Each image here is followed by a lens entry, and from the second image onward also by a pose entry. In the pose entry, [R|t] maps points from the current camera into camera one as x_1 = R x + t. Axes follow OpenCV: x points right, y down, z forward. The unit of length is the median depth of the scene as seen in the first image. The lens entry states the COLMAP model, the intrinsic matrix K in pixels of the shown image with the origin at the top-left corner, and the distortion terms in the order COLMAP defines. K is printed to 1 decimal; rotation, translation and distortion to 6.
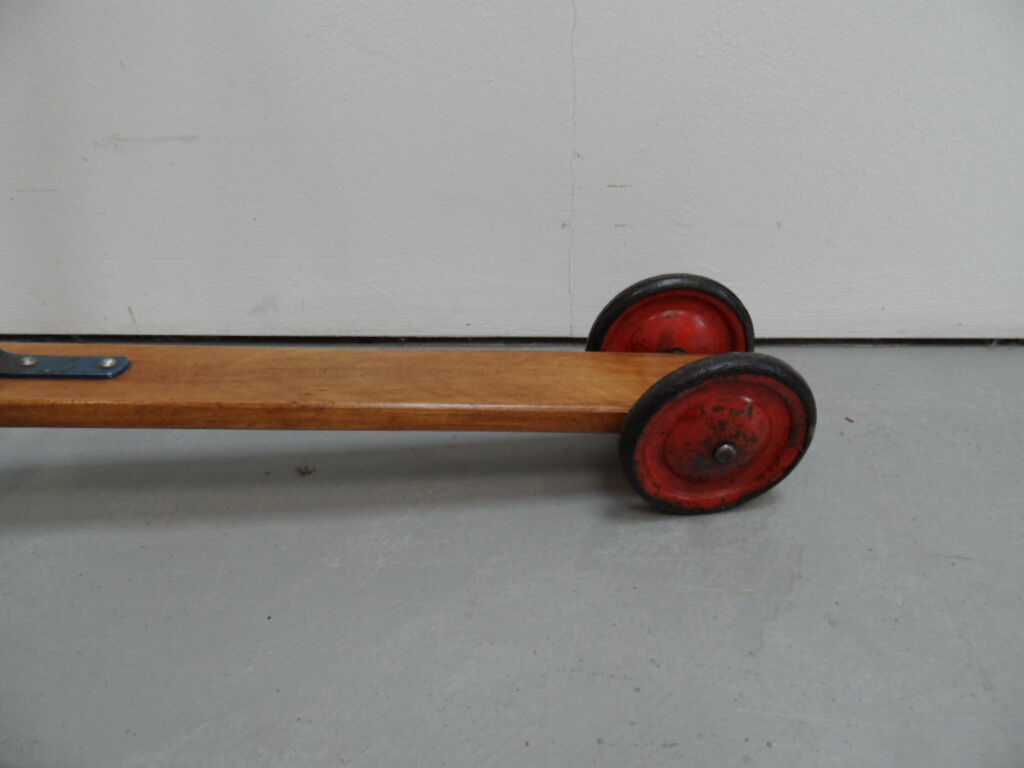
lens RADIAL K [[754.7, 0, 512.0], [0, 754.7, 384.0], [0, 0, 1]] dist [-0.012696, 0.002407]
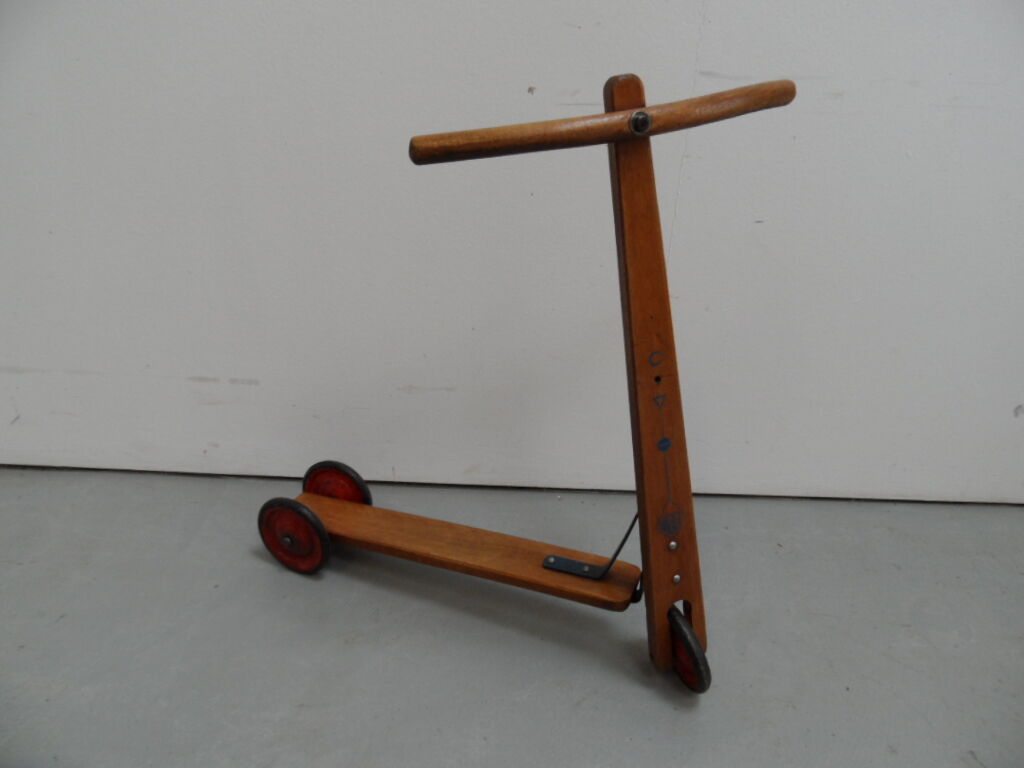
lens RADIAL K [[754.7, 0, 512.0], [0, 754.7, 384.0], [0, 0, 1]] dist [-0.012696, 0.002407]
pose [[0.996313, 0.031514, 0.079800, -0.418541], [-0.027958, 0.998583, -0.045286, -0.252713], [-0.081114, 0.042888, 0.995782, -0.919584]]
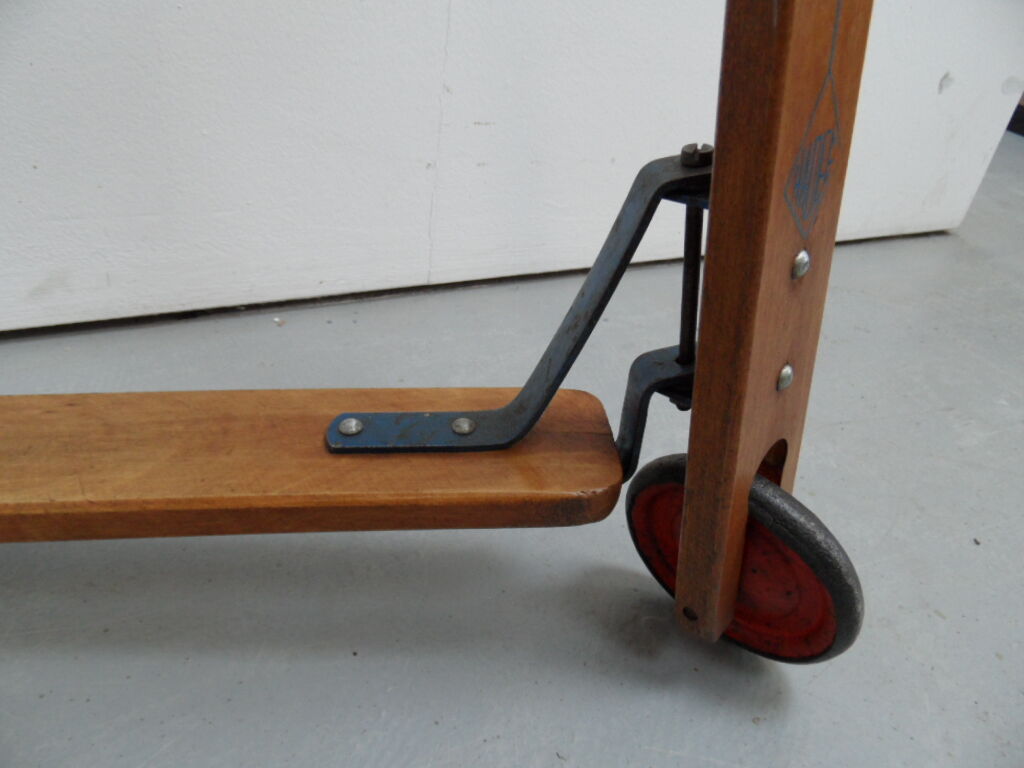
lens RADIAL K [[754.7, 0, 512.0], [0, 754.7, 384.0], [0, 0, 1]] dist [-0.012696, 0.002407]
pose [[0.846753, -0.169161, 0.504374, -0.361665], [0.127927, 0.985024, 0.115597, -0.038204], [-0.516375, -0.033359, 0.855713, 0.136638]]
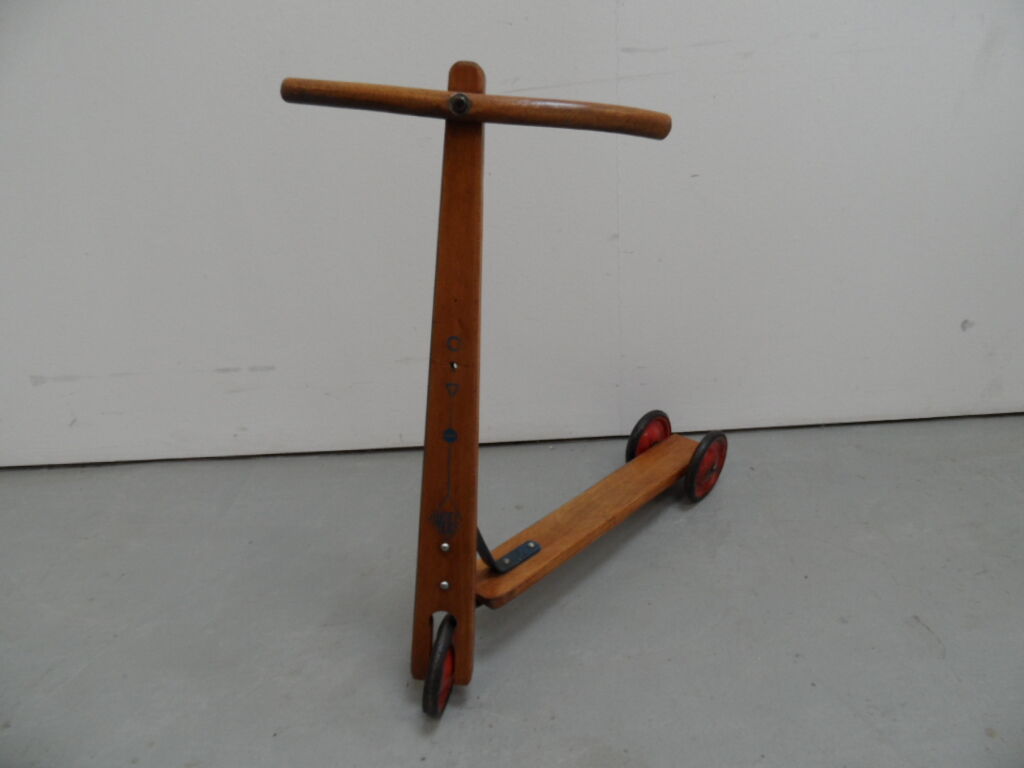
lens RADIAL K [[754.7, 0, 512.0], [0, 754.7, 384.0], [0, 0, 1]] dist [-0.012696, 0.002407]
pose [[0.997637, -0.065515, 0.020713, -0.272017], [0.066767, 0.995517, -0.066990, -0.091310], [-0.016231, 0.068215, 0.997539, -1.142568]]
